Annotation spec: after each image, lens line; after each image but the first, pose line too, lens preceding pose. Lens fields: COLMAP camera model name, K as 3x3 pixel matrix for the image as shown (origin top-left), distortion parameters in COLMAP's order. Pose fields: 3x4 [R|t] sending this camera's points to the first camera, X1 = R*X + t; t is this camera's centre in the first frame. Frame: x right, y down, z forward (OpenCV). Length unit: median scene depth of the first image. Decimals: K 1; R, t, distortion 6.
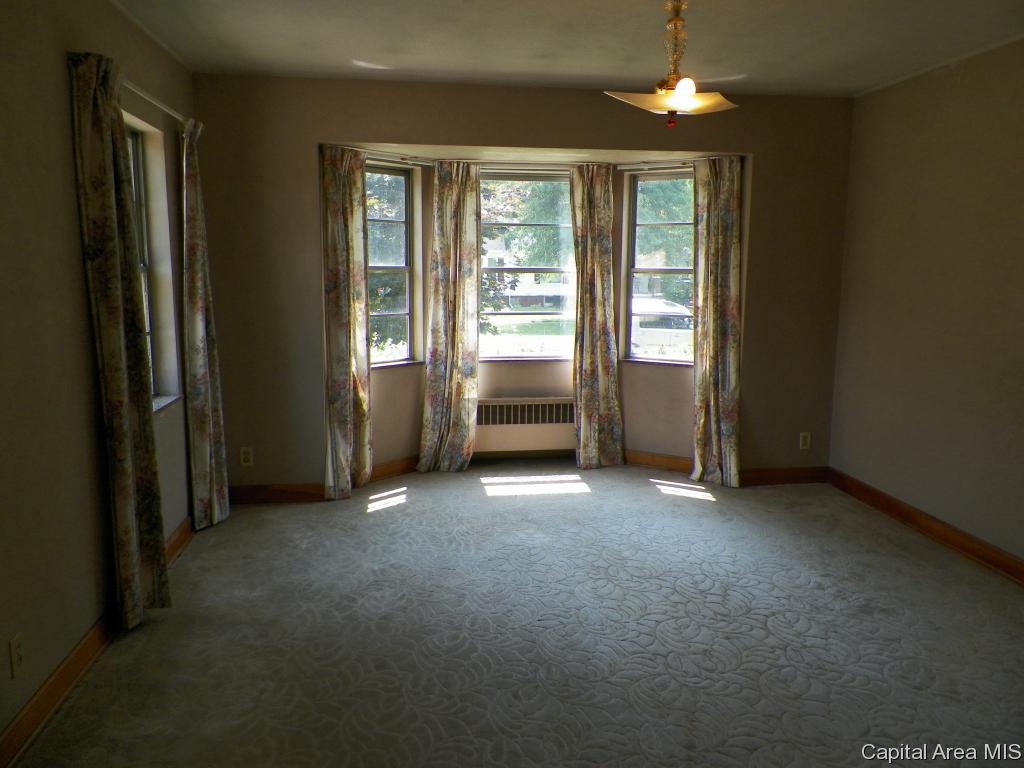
lens RADIAL K [[771.1, 0, 508.5], [0, 771.1, 386.9], [0, 0, 1]] dist [0.015914, -0.002454]
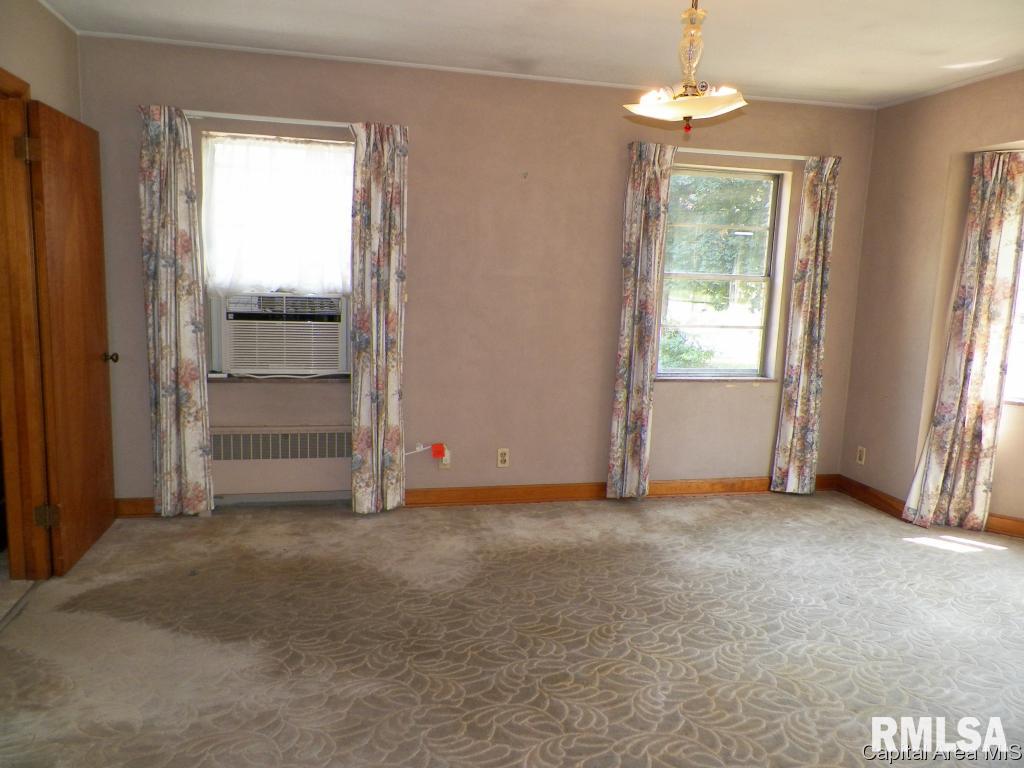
lens RADIAL K [[771.1, 0, 507.8], [0, 771.1, 384.9], [0, 0, 1]] dist [0.015914, -0.002454]
pose [[0.098308, 0.152573, -0.983390, 0.665378], [-0.188789, 0.973092, 0.132103, -0.055129], [0.977084, 0.172667, 0.124467, 0.369275]]
